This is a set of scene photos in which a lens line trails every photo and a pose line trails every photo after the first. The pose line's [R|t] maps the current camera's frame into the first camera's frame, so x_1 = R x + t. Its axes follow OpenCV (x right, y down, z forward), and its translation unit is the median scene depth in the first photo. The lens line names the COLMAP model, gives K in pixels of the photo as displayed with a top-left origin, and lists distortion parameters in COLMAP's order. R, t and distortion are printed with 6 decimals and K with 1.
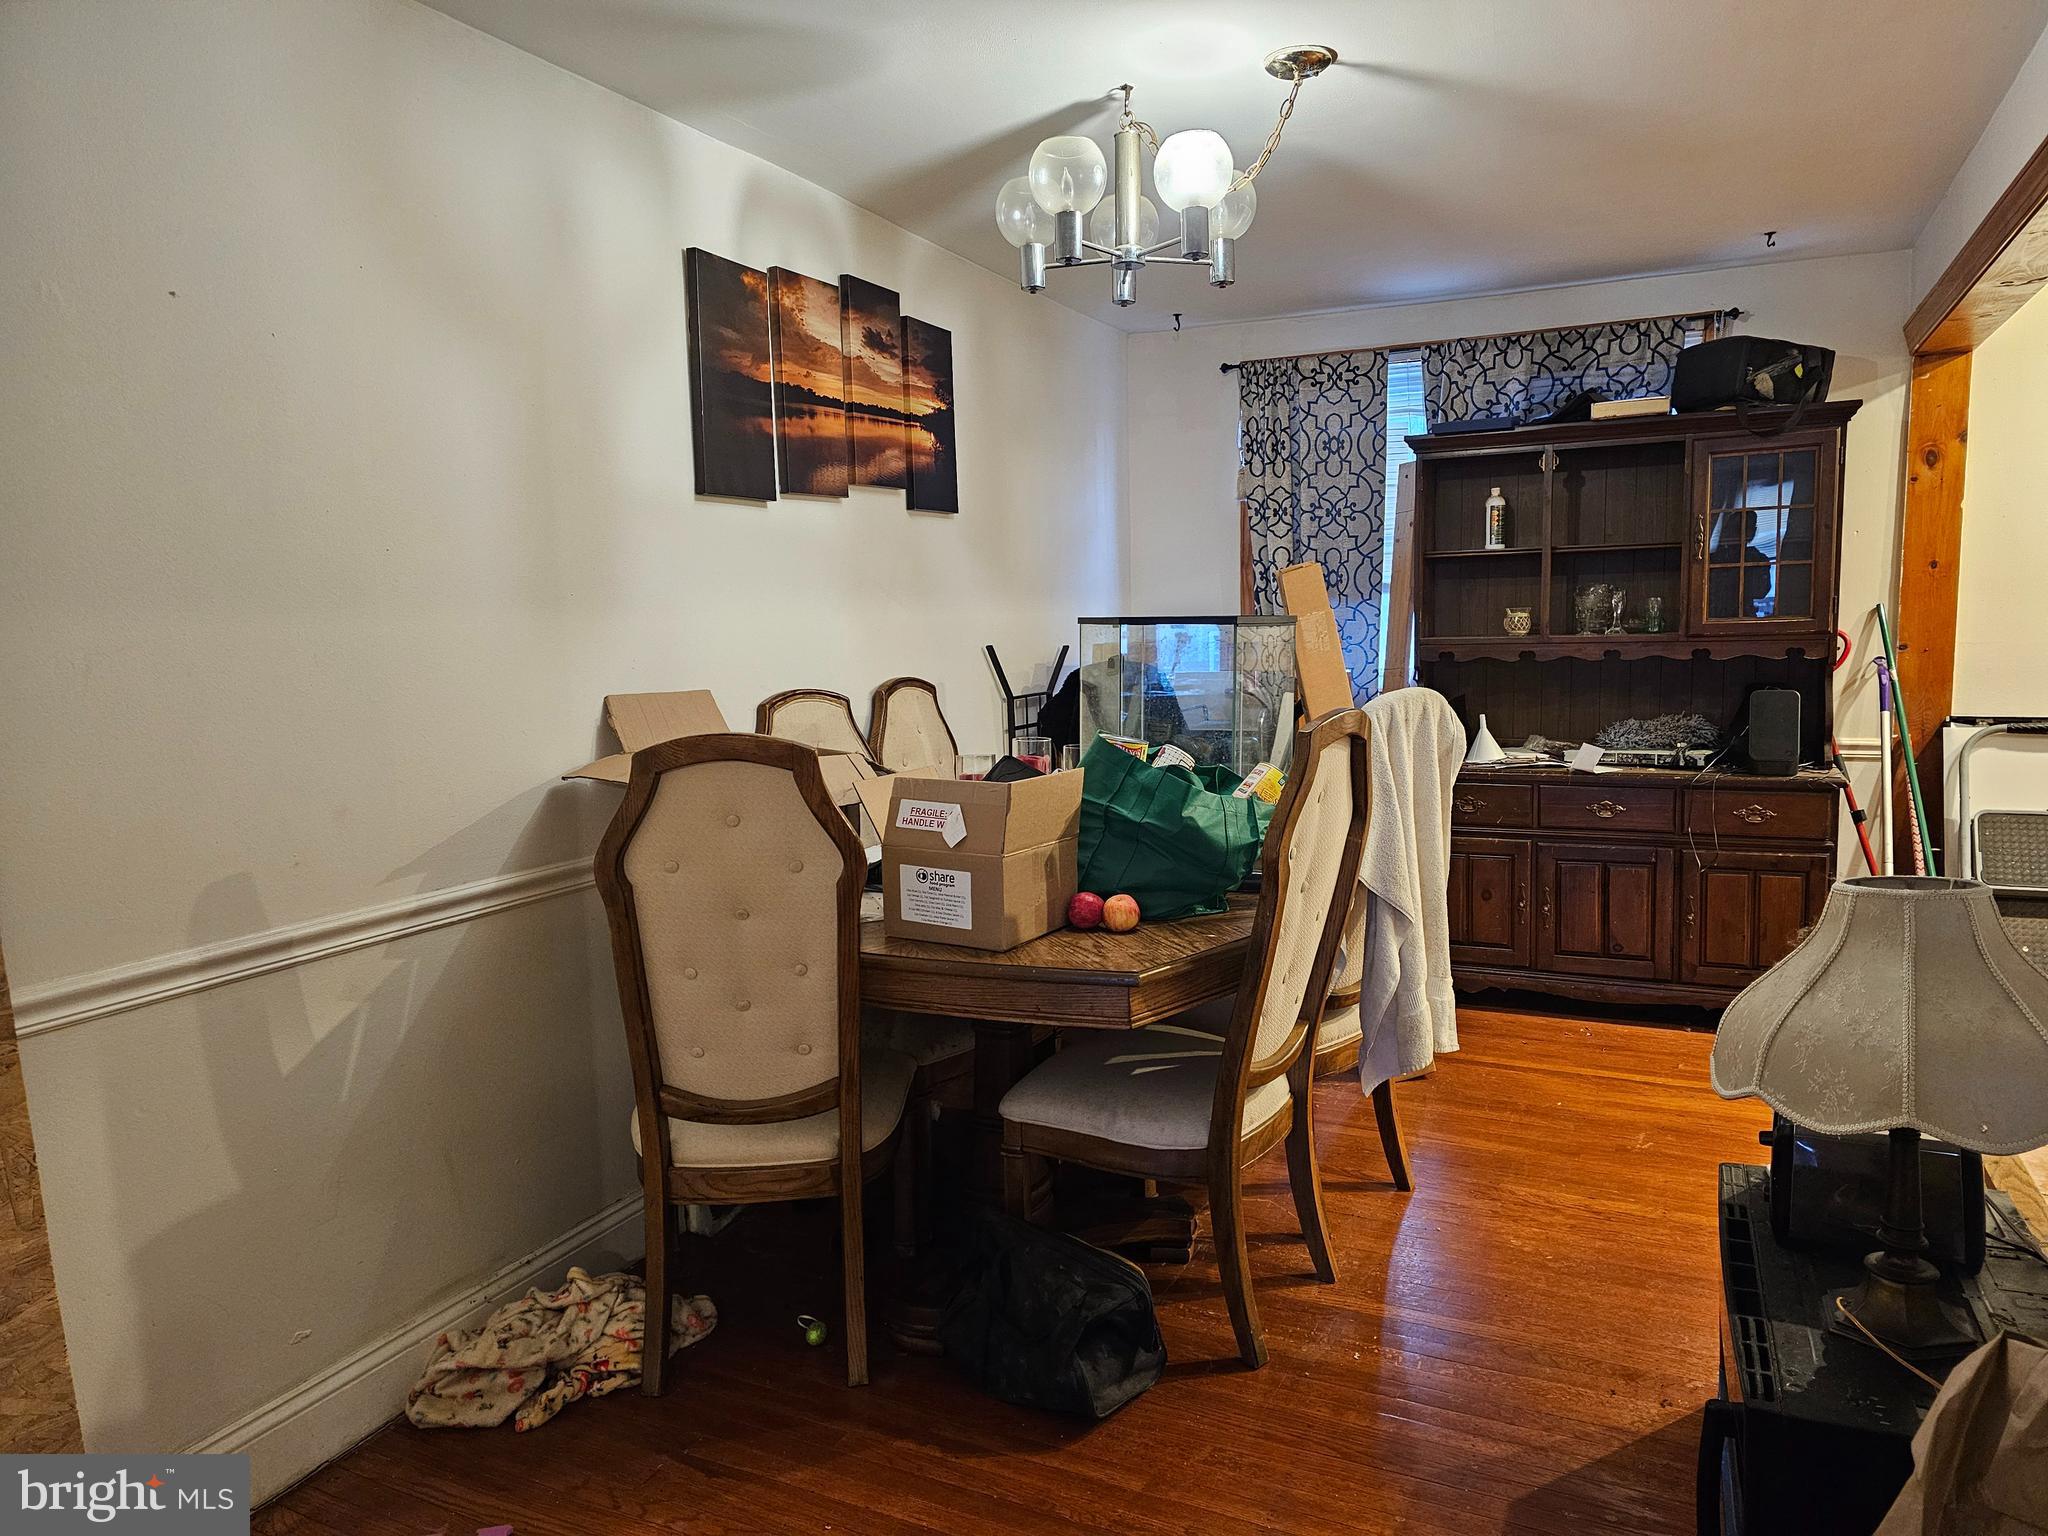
lens RADIAL K [[1379.2, 0, 1033.0], [0, 1379.2, 772.7], [0, 0, 1]] dist [0.022409, -0.020549]
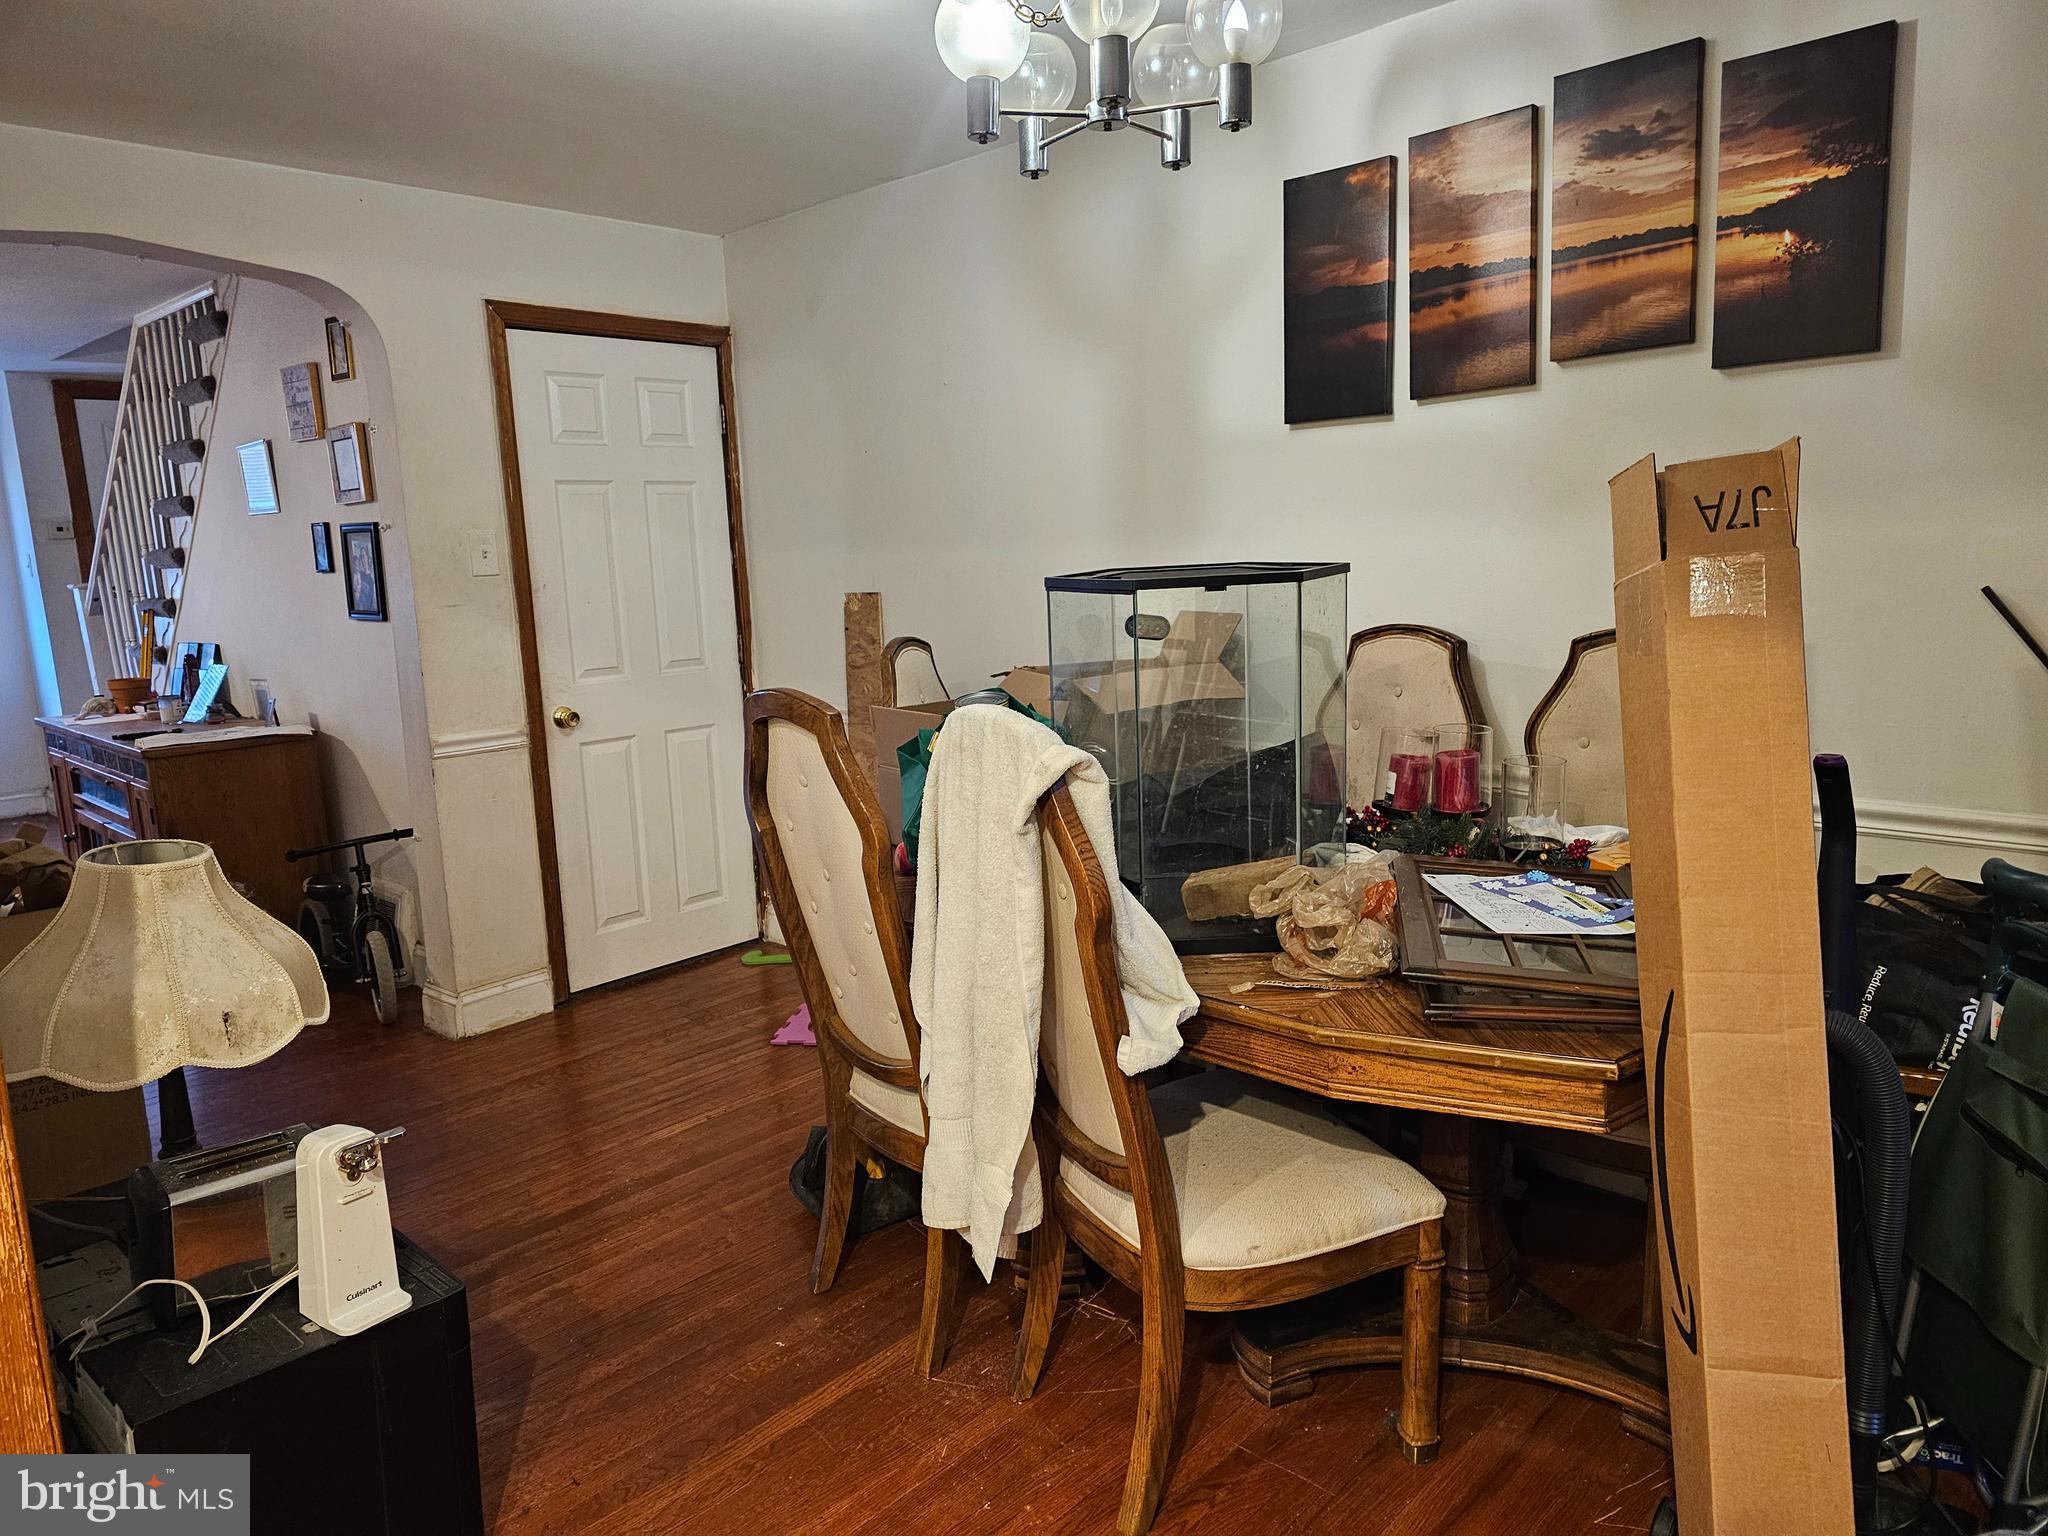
lens RADIAL K [[1379.2, 0, 1028.7], [0, 1379.2, 773.3], [0, 0, 1]] dist [0.022409, -0.020549]
pose [[-0.315382, 0.186535, -0.930451, 0.750912], [-0.069283, 0.973348, 0.218619, -0.143447], [0.946432, 0.133413, -0.294053, 1.039479]]
